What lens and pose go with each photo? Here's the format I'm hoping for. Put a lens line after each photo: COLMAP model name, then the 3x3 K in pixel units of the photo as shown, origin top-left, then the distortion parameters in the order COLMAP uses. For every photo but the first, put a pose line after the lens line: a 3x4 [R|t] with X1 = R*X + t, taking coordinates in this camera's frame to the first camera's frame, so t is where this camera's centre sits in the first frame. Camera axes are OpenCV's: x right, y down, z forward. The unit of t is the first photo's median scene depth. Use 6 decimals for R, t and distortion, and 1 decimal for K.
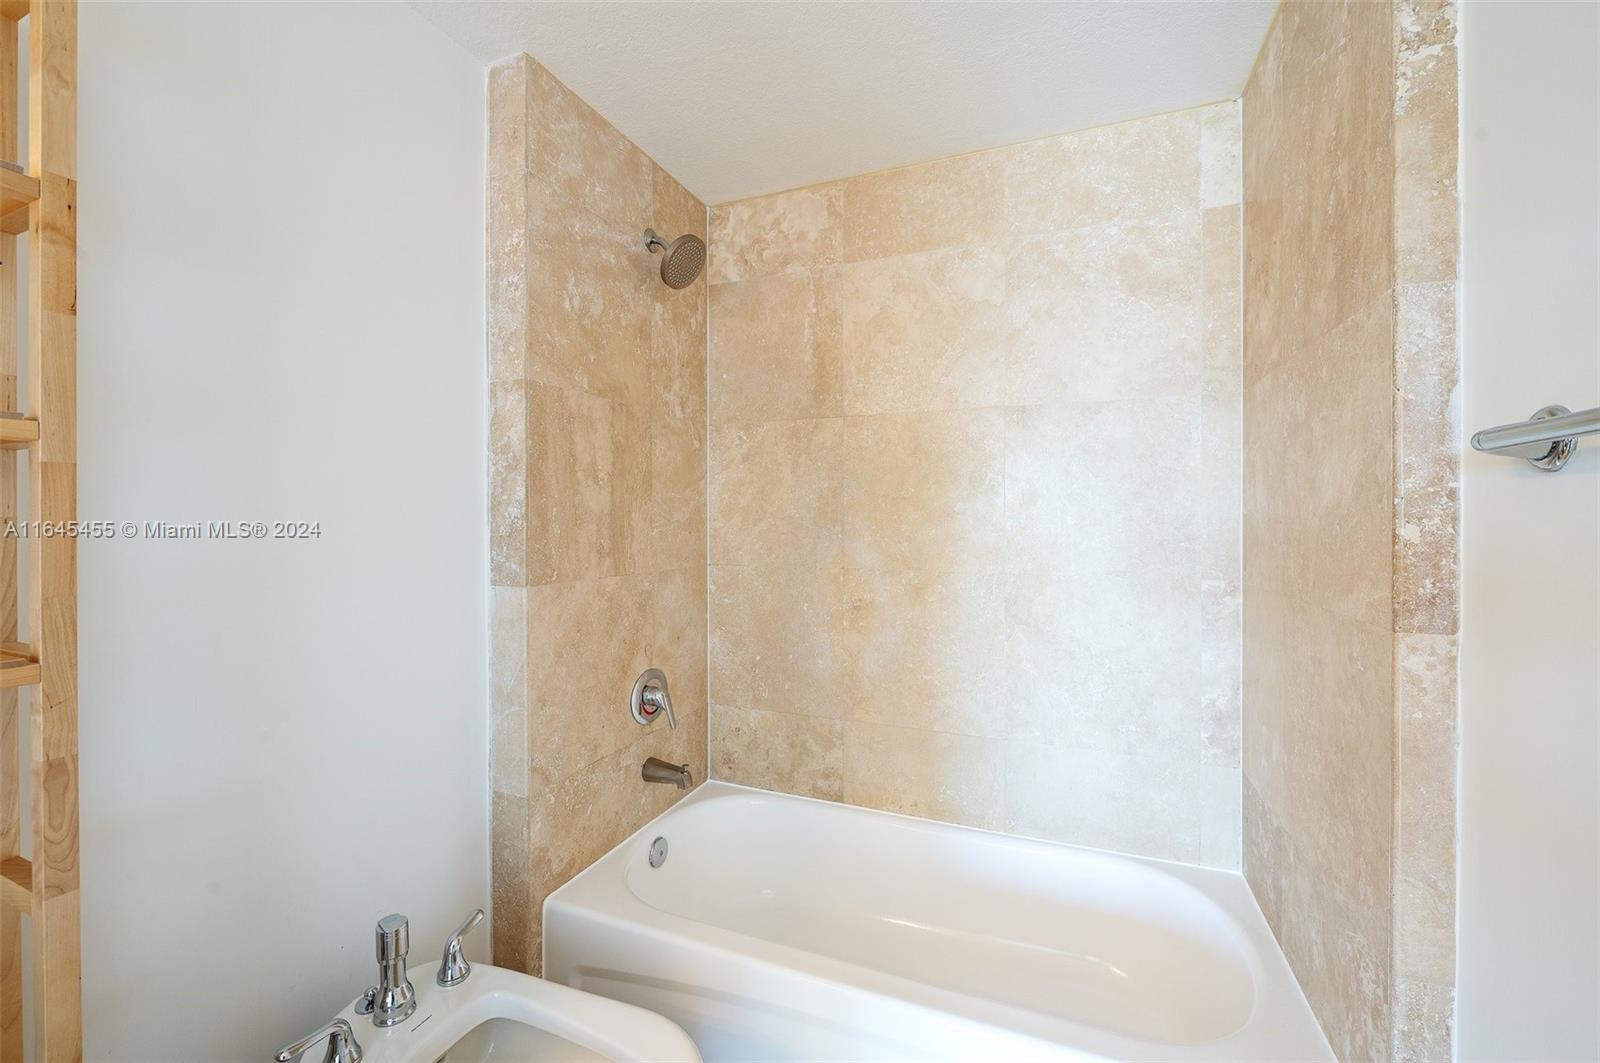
lens RADIAL K [[648.6, 0, 798.4], [0, 648.6, 522.9], [0, 0, 1]] dist [-0.001770, -0.000756]
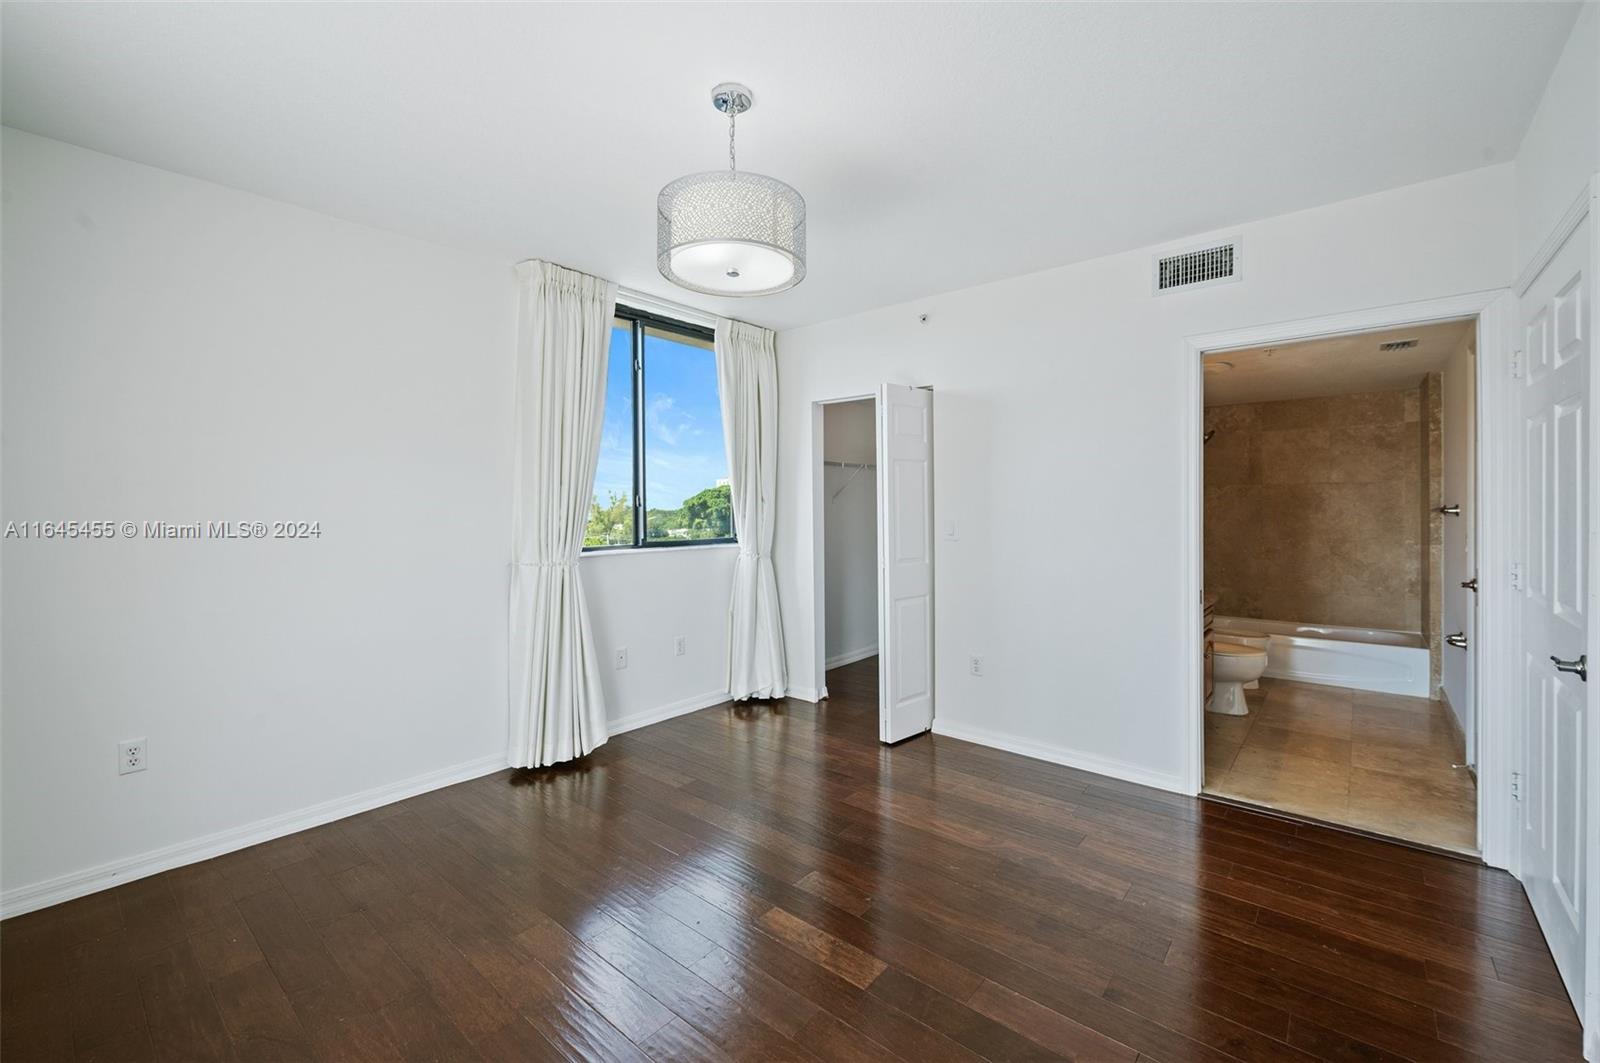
lens RADIAL K [[672.6, 0, 809.1], [0, 672.6, 514.2], [0, 0, 1]] dist [-0.000612, -0.000015]
pose [[0.955496, -0.003167, -0.294986, -1.135459], [0.003411, 0.999994, 0.000312, -0.046430], [0.294983, -0.001304, 0.955502, -2.857333]]
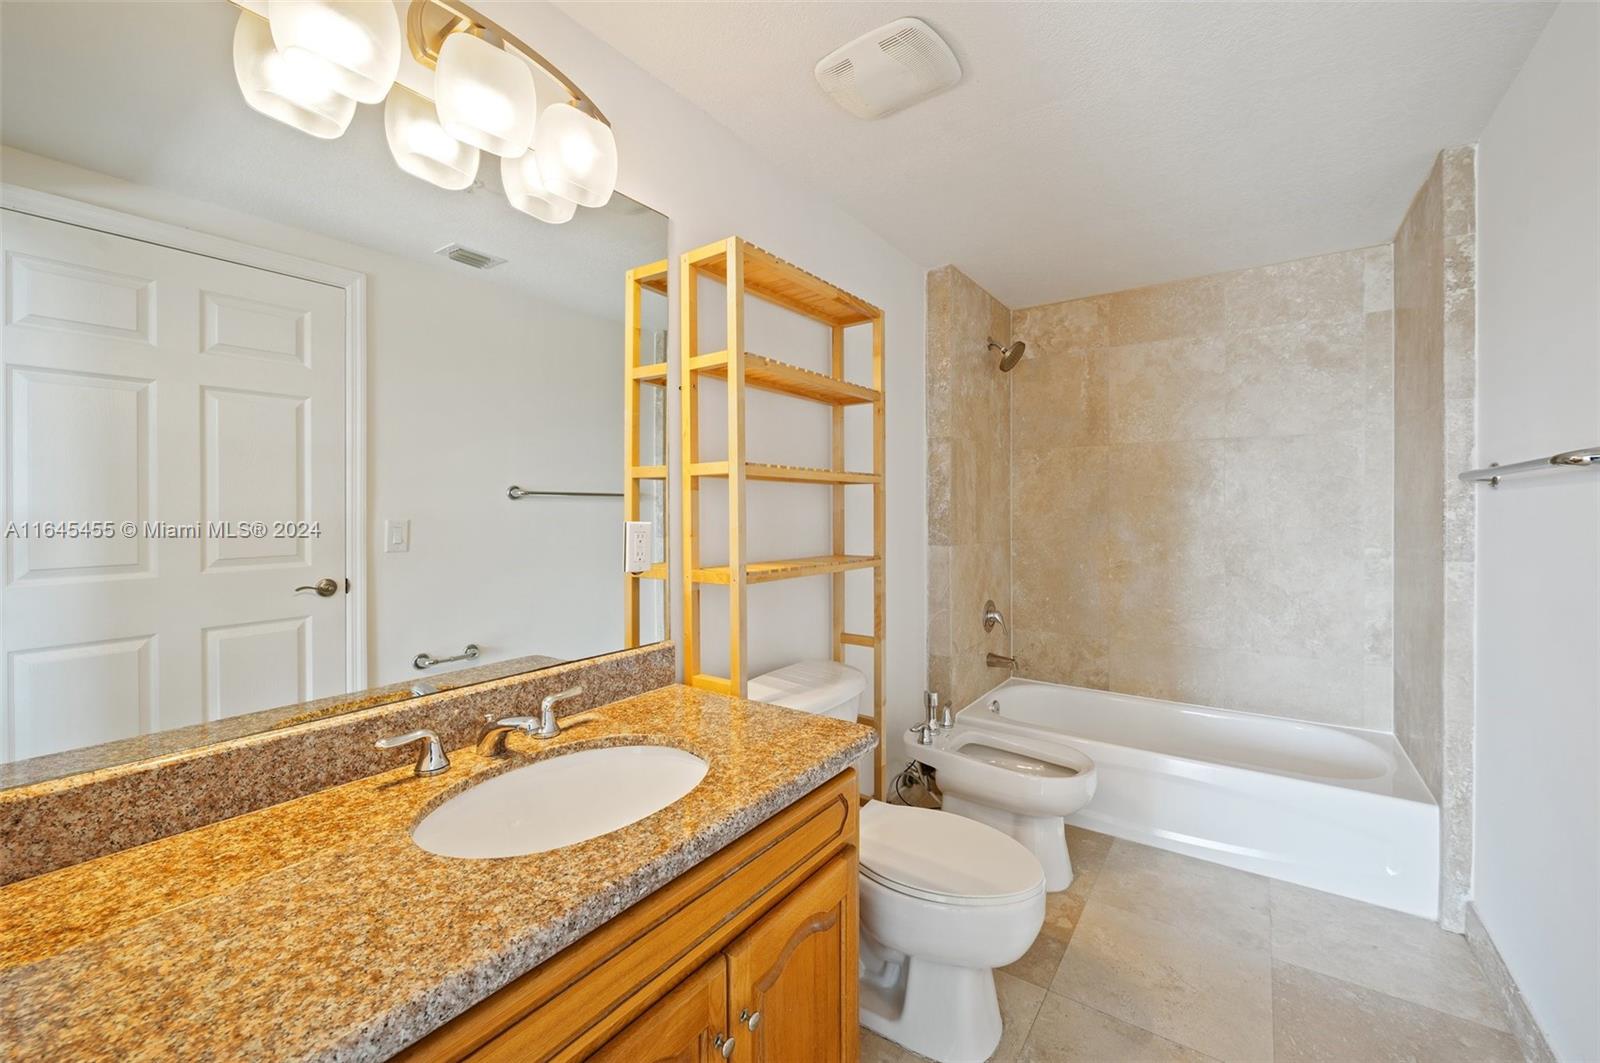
lens RADIAL K [[642.1, 0, 822.6], [0, 642.1, 516.9], [0, 0, 1]] dist [-0.002634, -0.000301]
pose [[0.978534, -0.000768, -0.206085, -0.338663], [0.001358, 0.999995, 0.002719, 0.006604], [0.206082, -0.002941, 0.978530, -0.775700]]
